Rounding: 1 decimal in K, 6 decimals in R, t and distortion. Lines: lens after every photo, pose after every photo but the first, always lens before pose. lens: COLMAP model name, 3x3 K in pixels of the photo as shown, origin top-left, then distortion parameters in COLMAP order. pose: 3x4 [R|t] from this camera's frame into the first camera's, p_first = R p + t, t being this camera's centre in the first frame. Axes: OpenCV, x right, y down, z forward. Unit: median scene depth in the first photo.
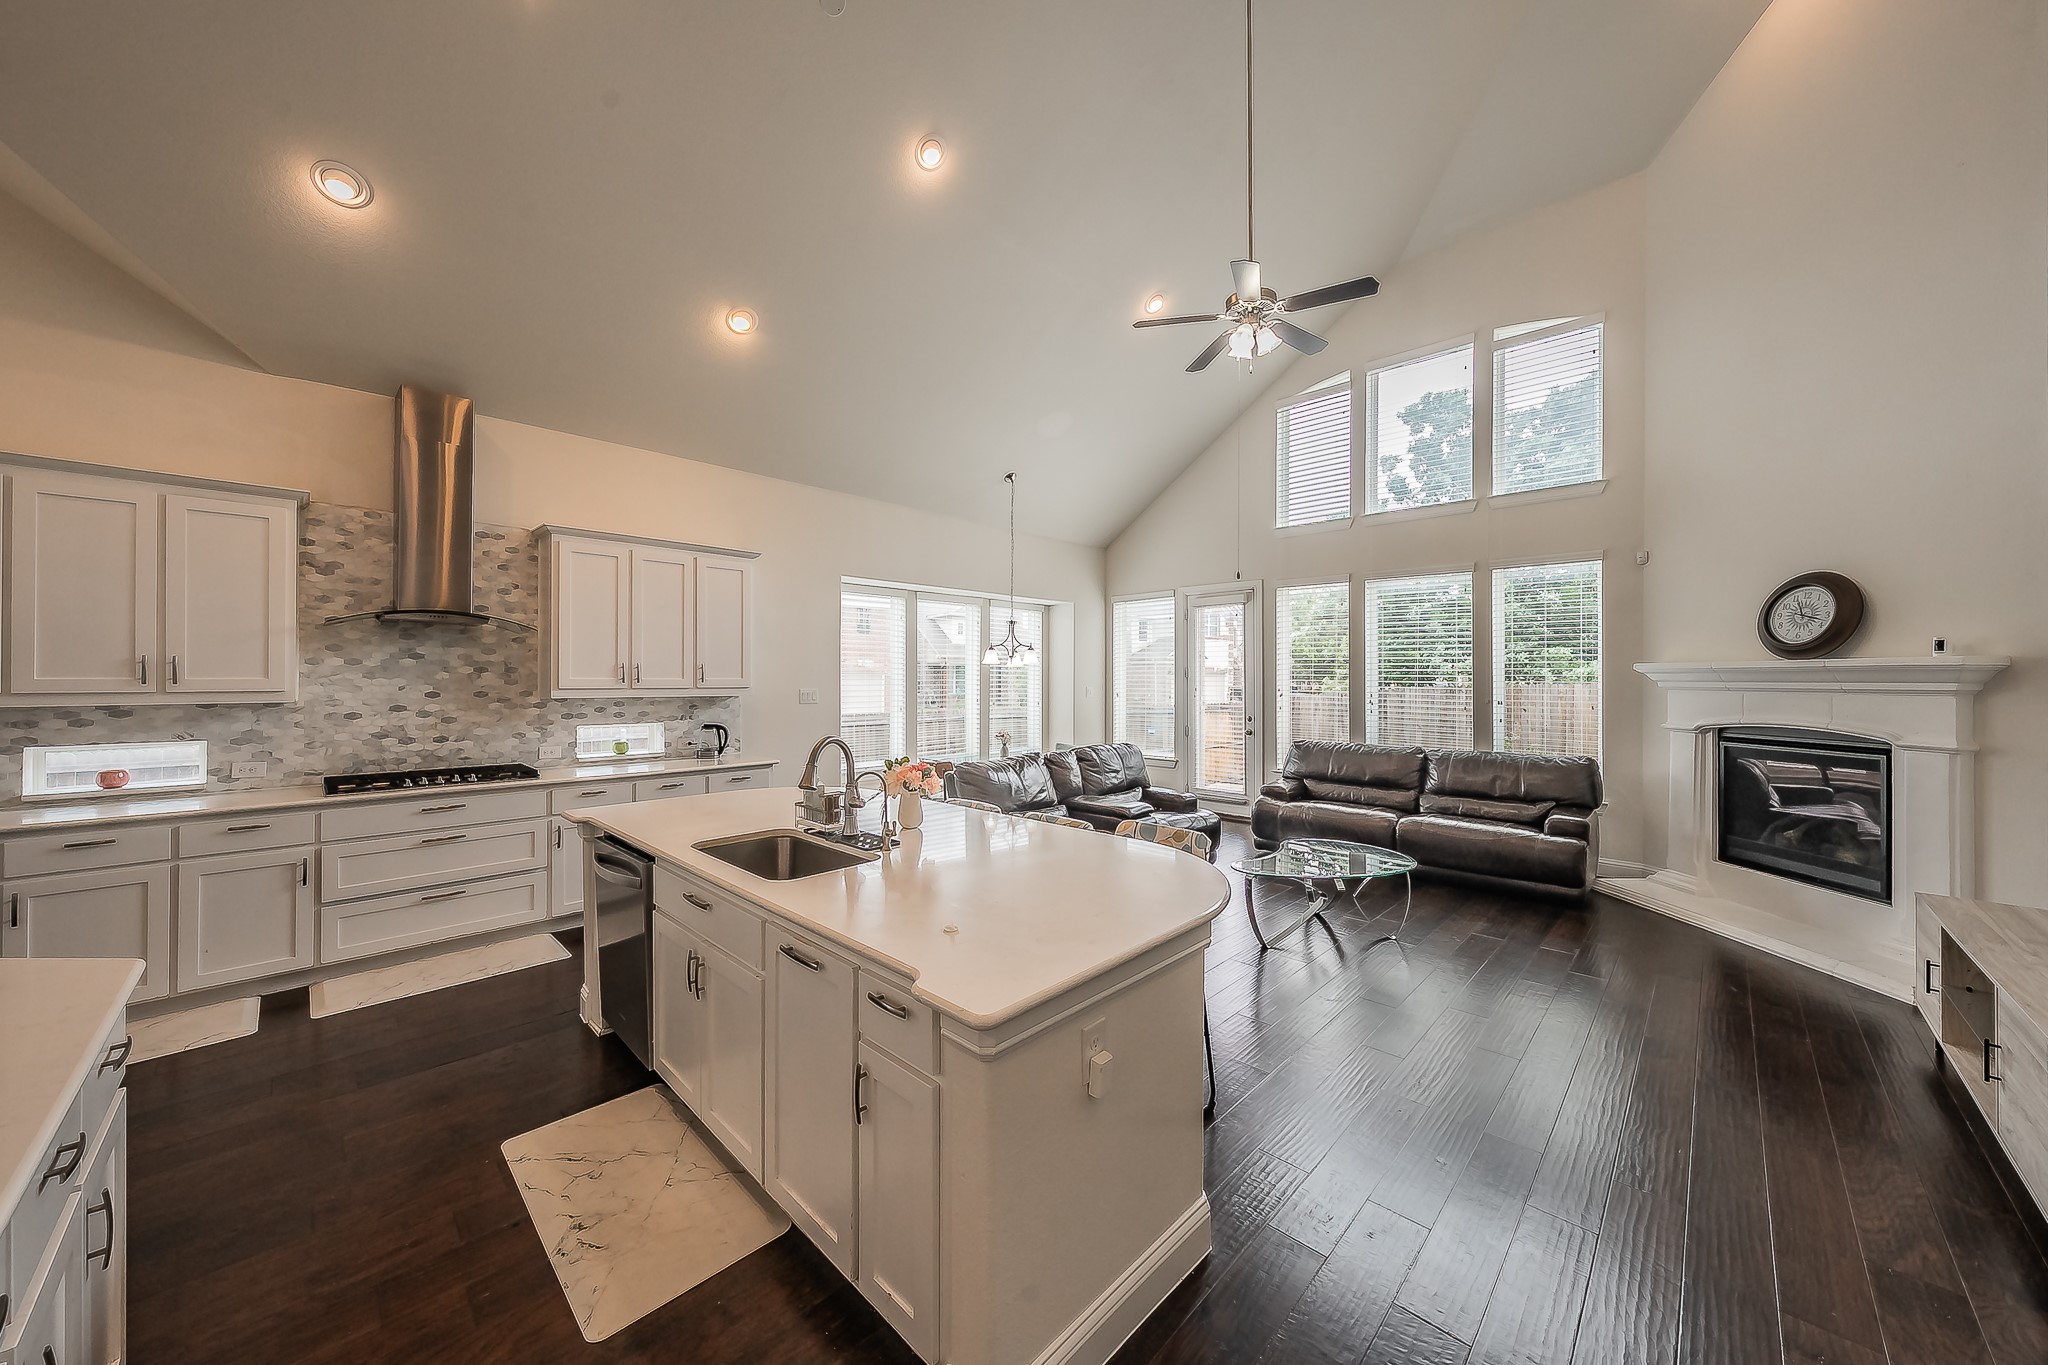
lens RADIAL K [[713.2, 0, 1024.9], [0, 713.2, 677.0], [0, 0, 1]] dist [-0.002969, 0.000484]
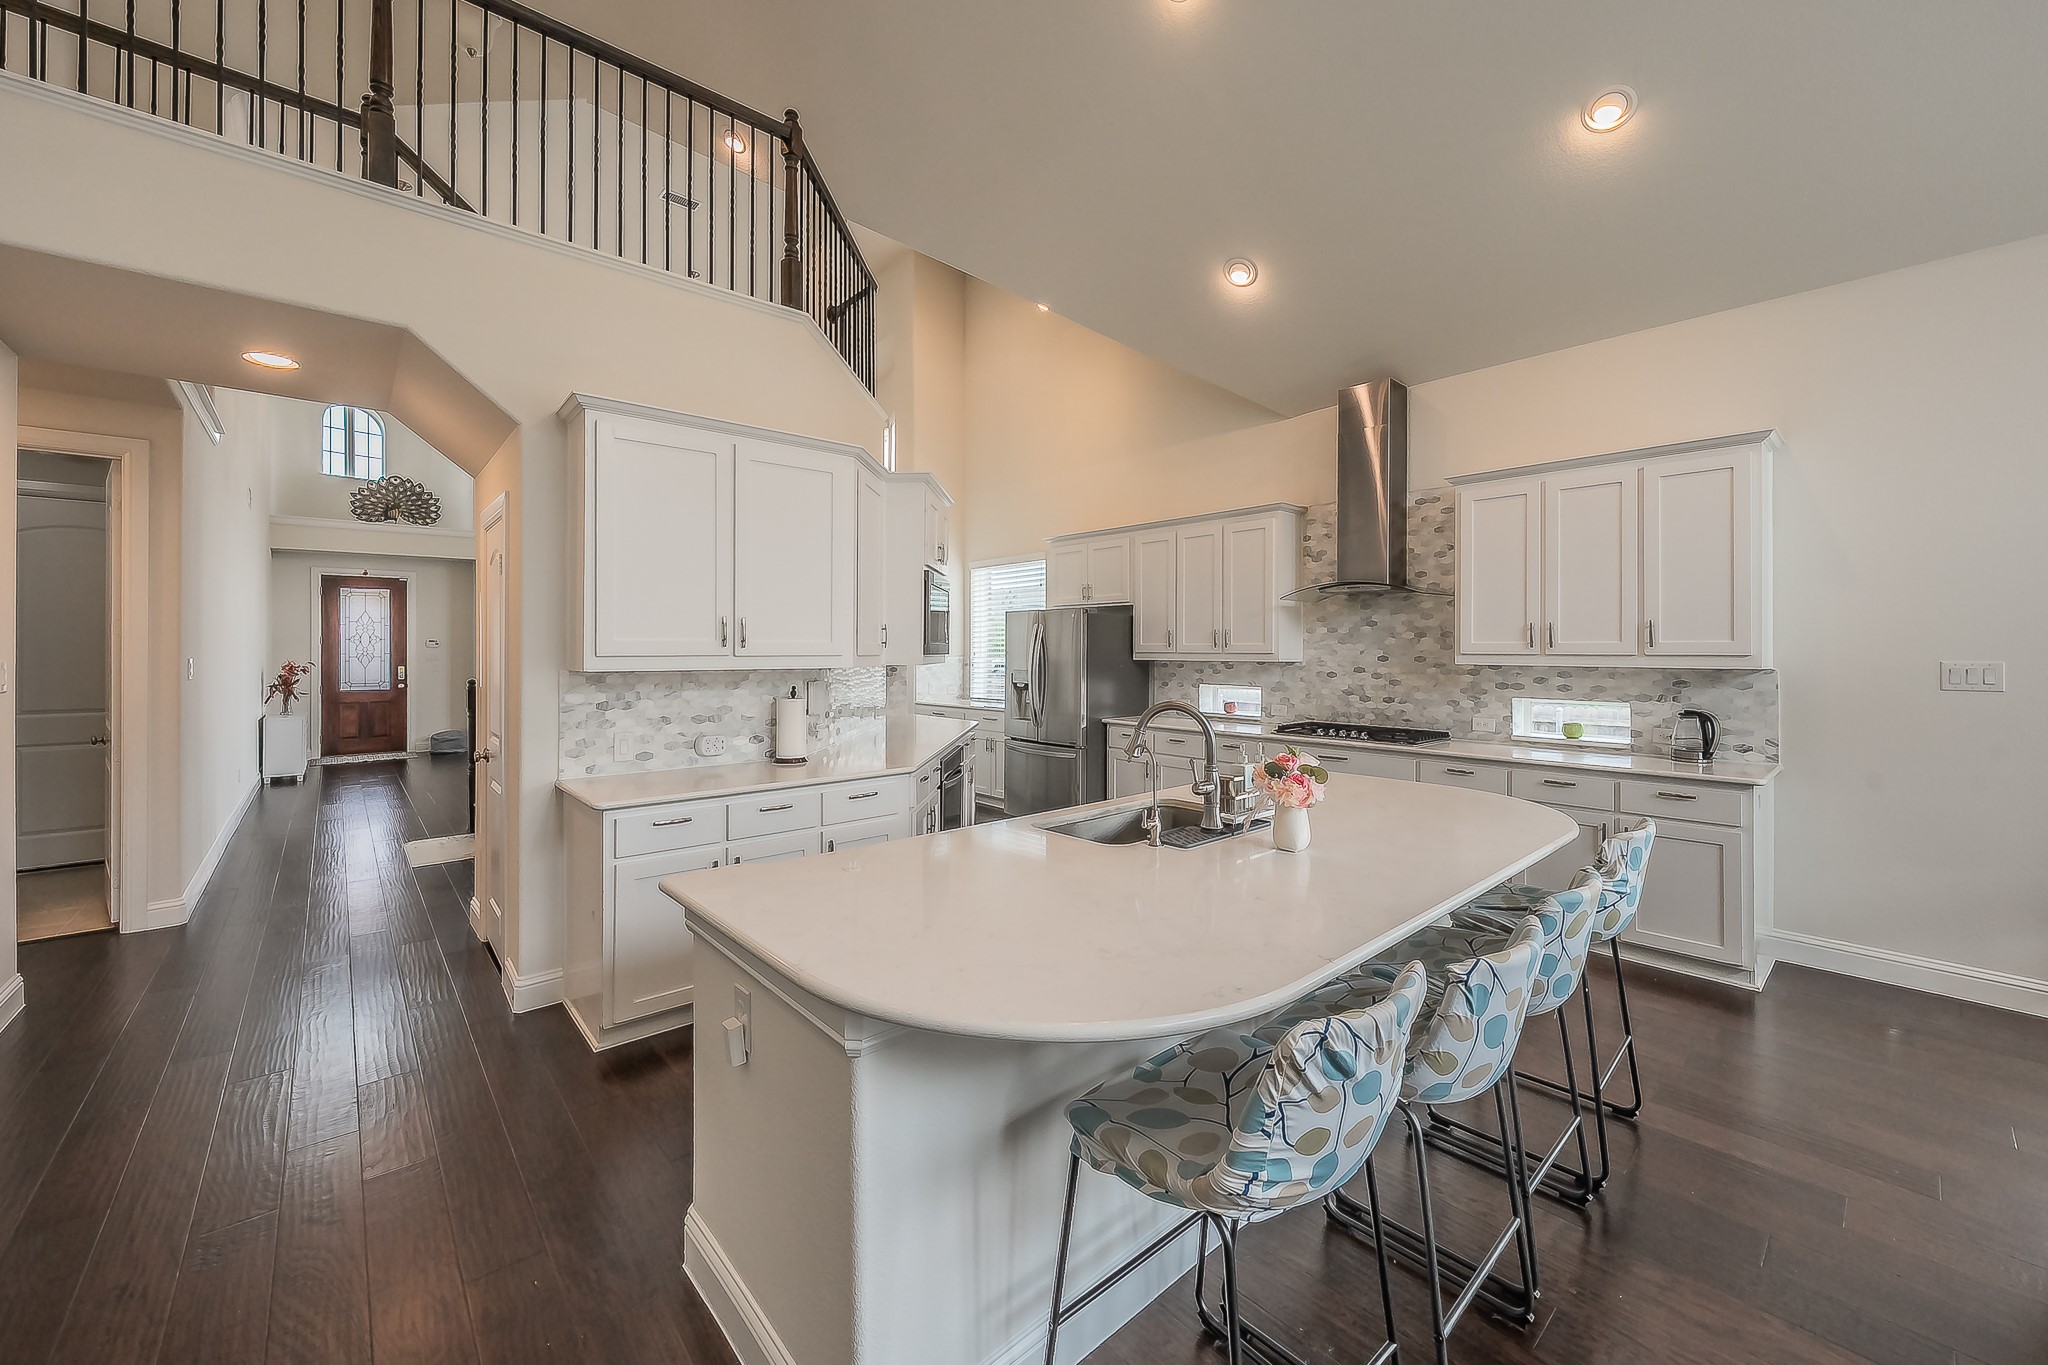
lens RADIAL K [[788.5, 0, 1025.5], [0, 788.5, 645.0], [0, 0, 1]] dist [-0.002745, 0.000259]
pose [[-0.072393, -0.007424, -0.997349, 0.358782], [0.000002, 0.999972, -0.007444, 0.011404], [0.997376, -0.000541, -0.072391, 0.467072]]
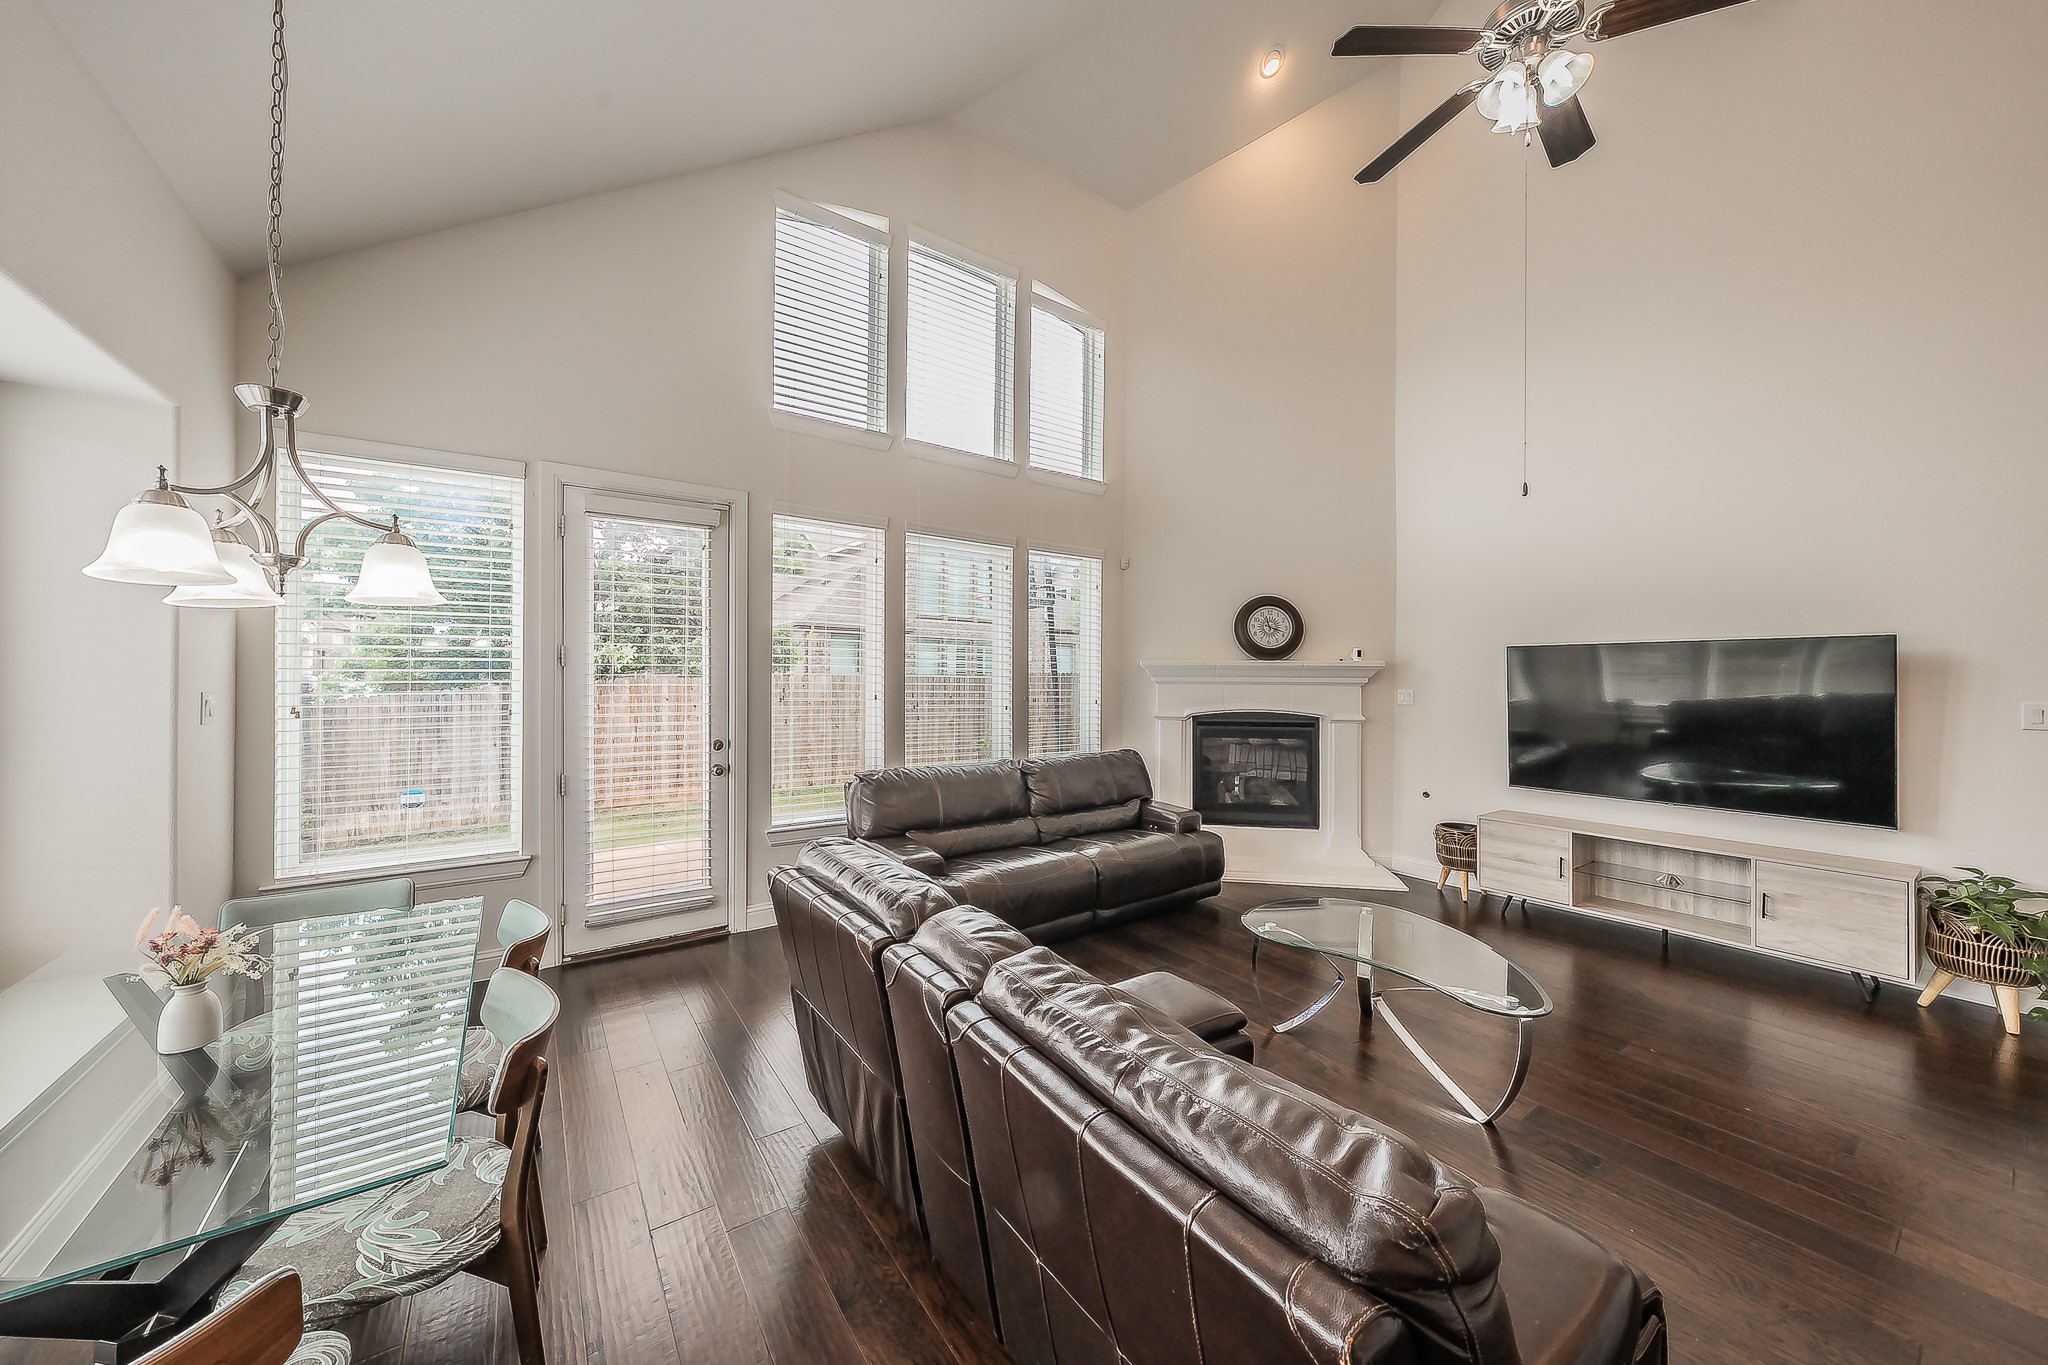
lens RADIAL K [[713.2, 0, 1026.9], [0, 713.2, 674.7], [0, 0, 1]] dist [-0.002969, 0.000484]
pose [[0.182018, 0.001890, 0.983293, -0.265085], [-0.009723, 0.999953, -0.000122, 0.005979], [-0.983247, -0.009538, 0.182028, 1.042019]]
